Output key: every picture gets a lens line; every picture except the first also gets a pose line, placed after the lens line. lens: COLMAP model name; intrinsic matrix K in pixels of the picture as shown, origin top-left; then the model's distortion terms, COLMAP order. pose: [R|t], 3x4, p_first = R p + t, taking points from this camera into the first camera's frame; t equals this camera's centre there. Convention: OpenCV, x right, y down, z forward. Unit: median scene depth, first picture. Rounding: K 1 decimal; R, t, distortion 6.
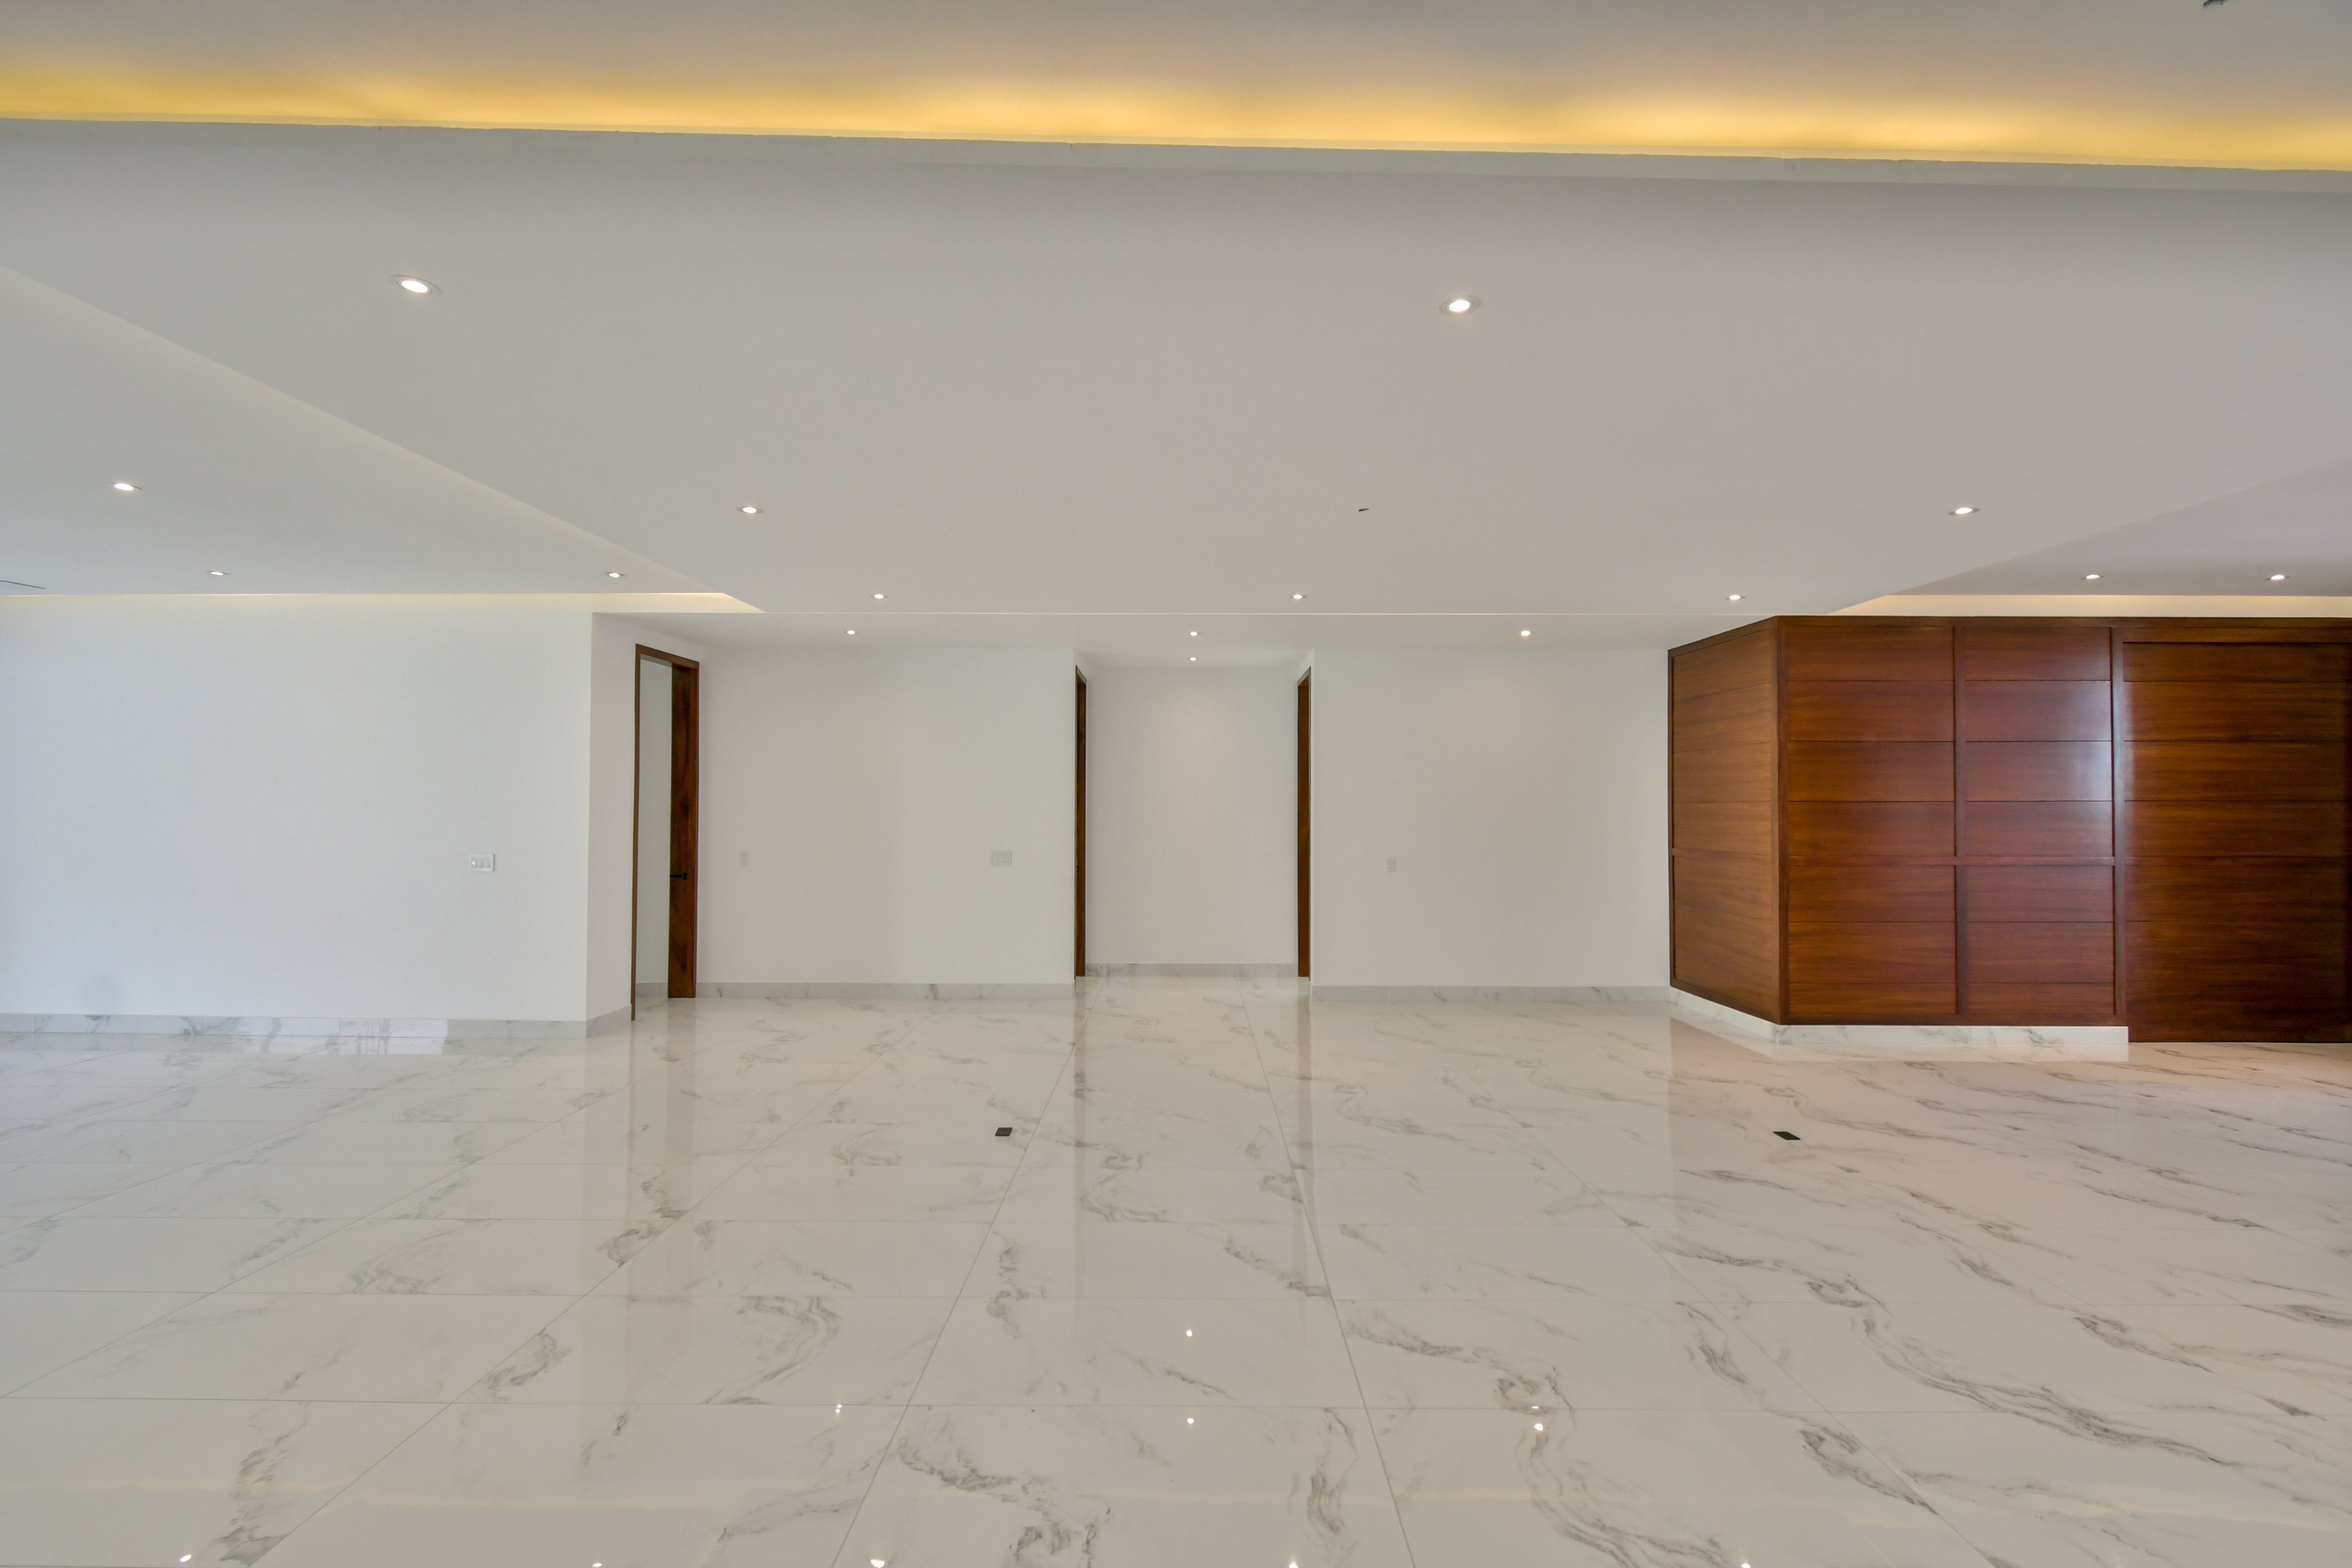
lens RADIAL K [[1050.6, 0, 1193.4], [0, 1050.6, 788.1], [0, 0, 1]] dist [-0.000775, -0.001225]
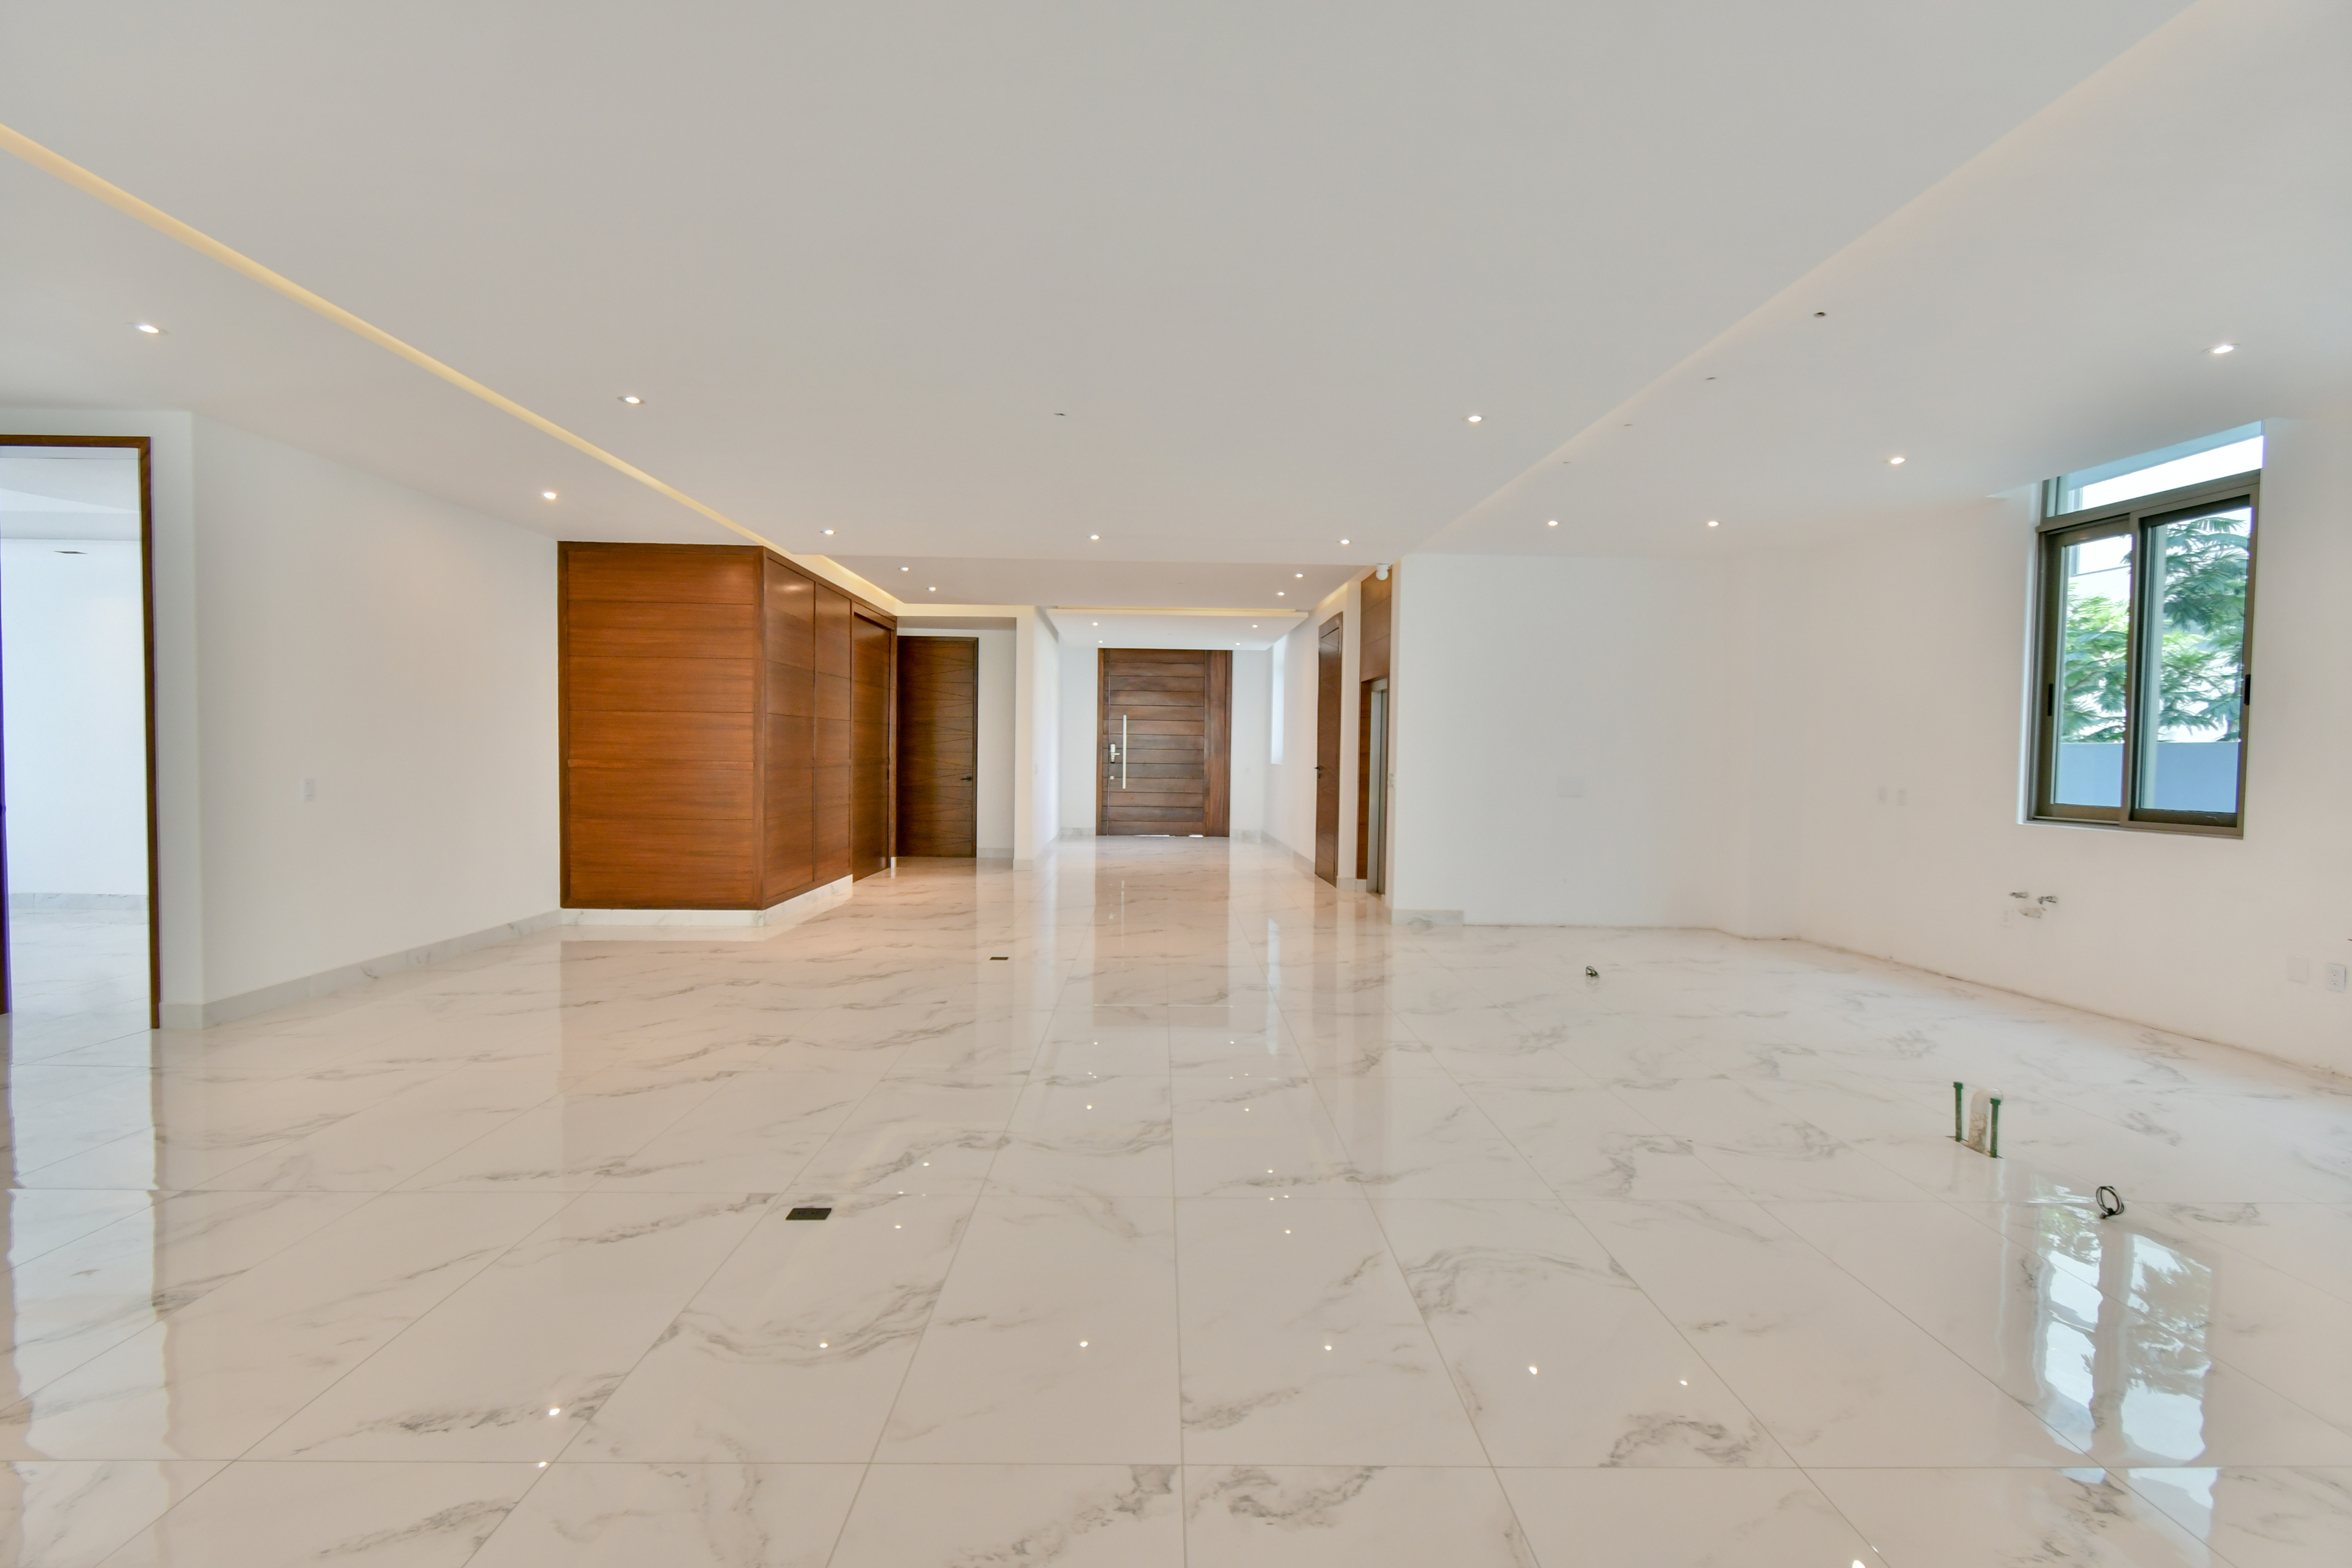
lens RADIAL K [[1031.0, 0, 1176.0], [0, 1031.0, 784.0], [0, 0, 1]] dist [0.007411, -0.003670]
pose [[-0.021805, -0.035328, 0.999138, -0.557807], [-0.033310, 0.998846, 0.034591, 0.035606], [-0.999207, -0.032527, -0.022956, 0.581711]]
